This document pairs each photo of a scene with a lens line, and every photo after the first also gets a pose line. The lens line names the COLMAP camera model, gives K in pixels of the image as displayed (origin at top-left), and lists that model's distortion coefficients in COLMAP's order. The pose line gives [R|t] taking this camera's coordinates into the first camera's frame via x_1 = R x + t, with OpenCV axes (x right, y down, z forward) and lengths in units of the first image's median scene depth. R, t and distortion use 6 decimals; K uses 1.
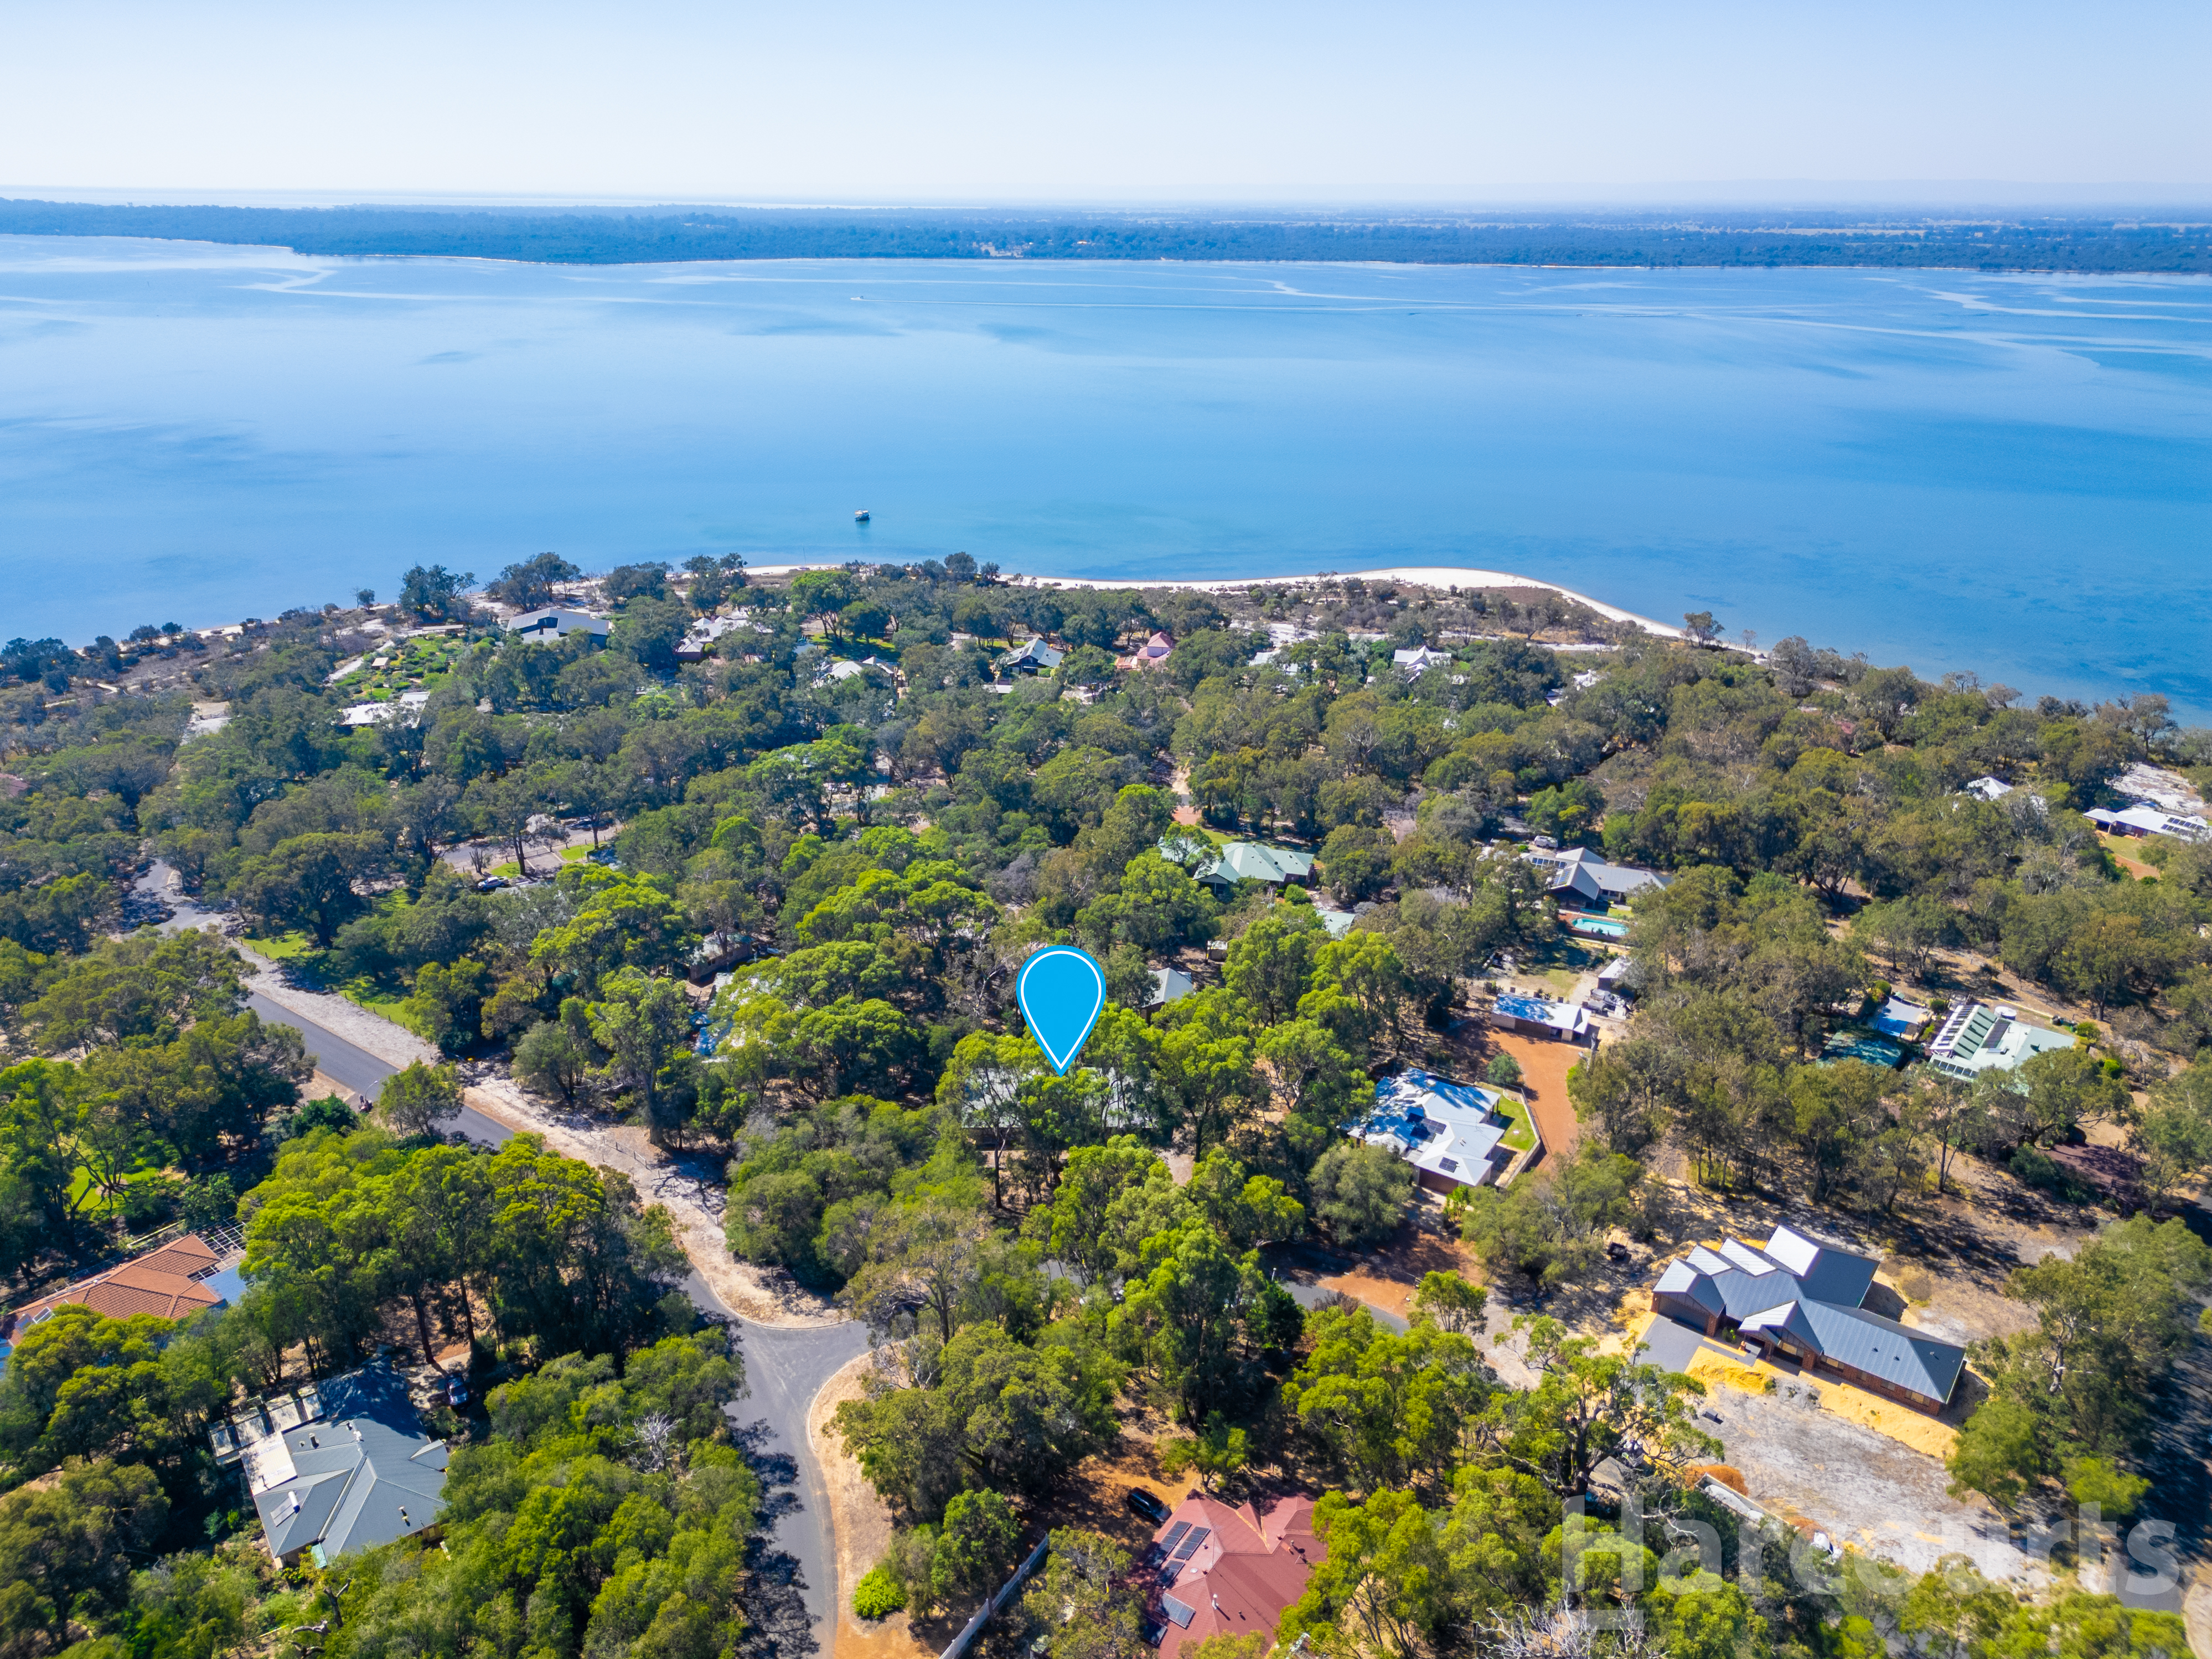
lens RADIAL K [[1599.9, 0, 1098.2], [0, 1599.9, 834.4], [0, 0, 1]] dist [0.030838, -0.032847]
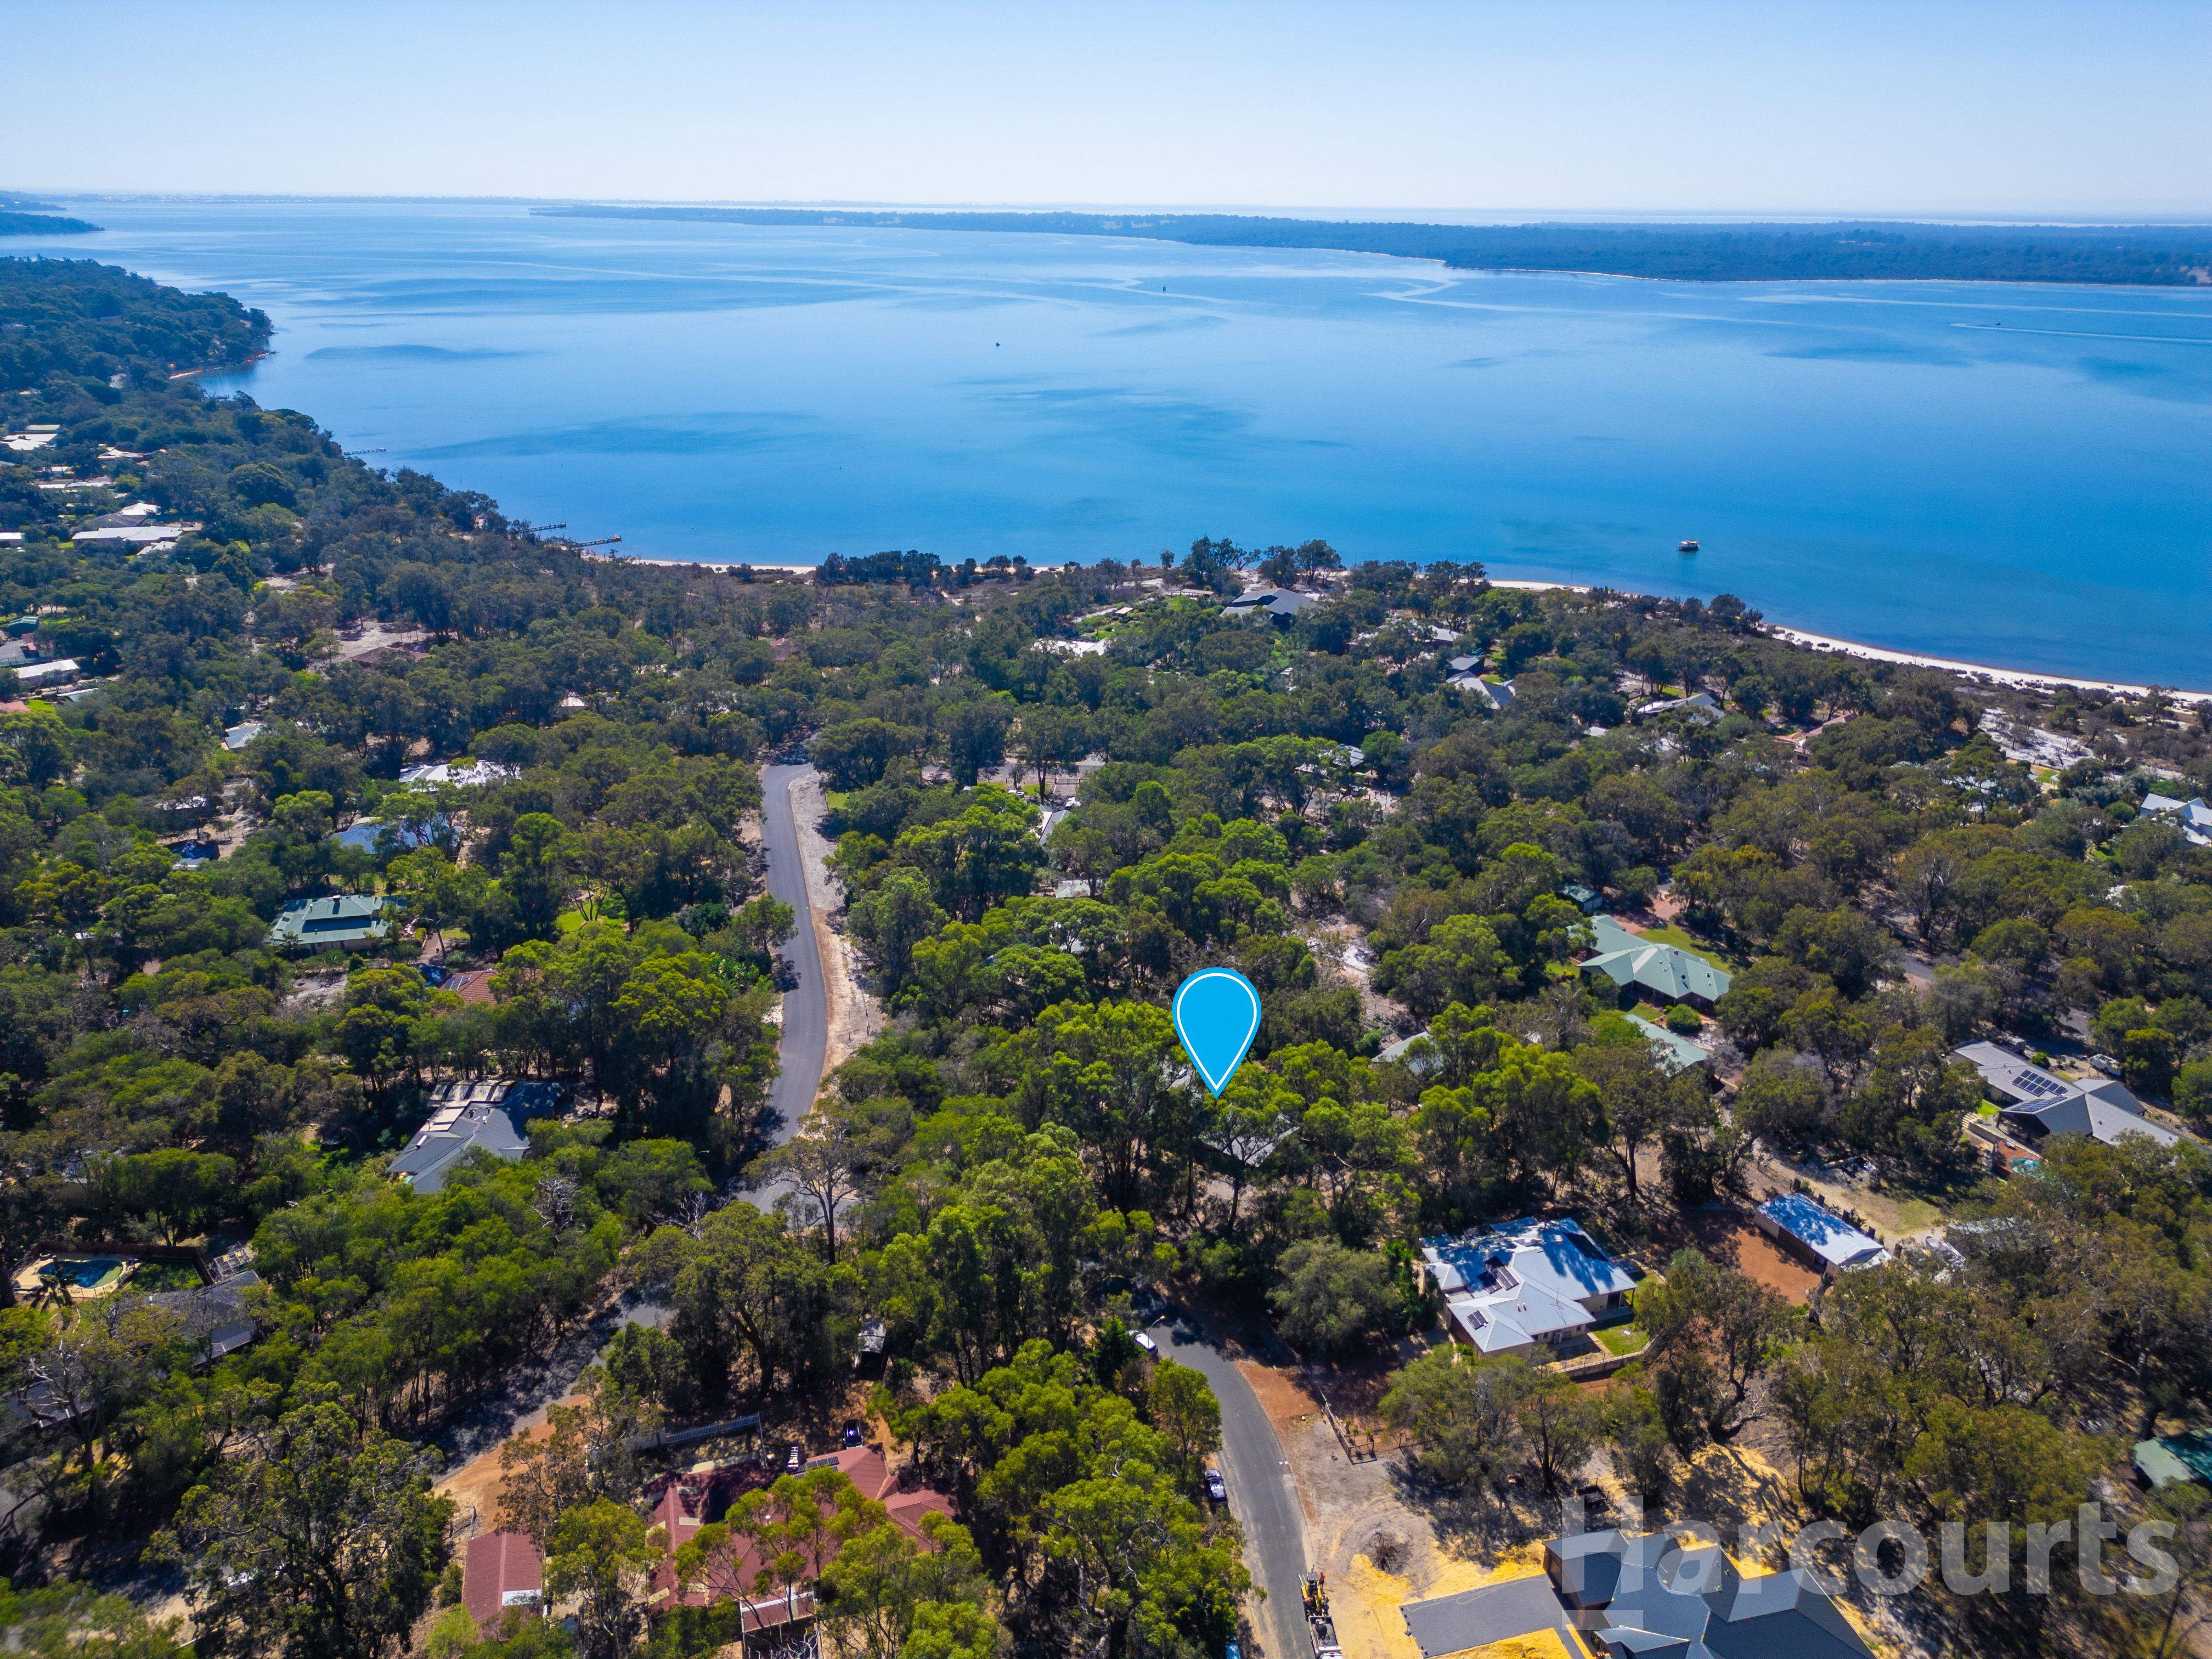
lens RADIAL K [[1599.9, 0, 1098.2], [0, 1599.9, 834.4], [0, 0, 1]] dist [0.030838, -0.032847]
pose [[0.758289, 0.235217, -0.608005, 0.109882], [-0.241499, 0.967640, 0.073155, -0.012325], [0.605537, 0.091360, 0.790555, 0.036704]]
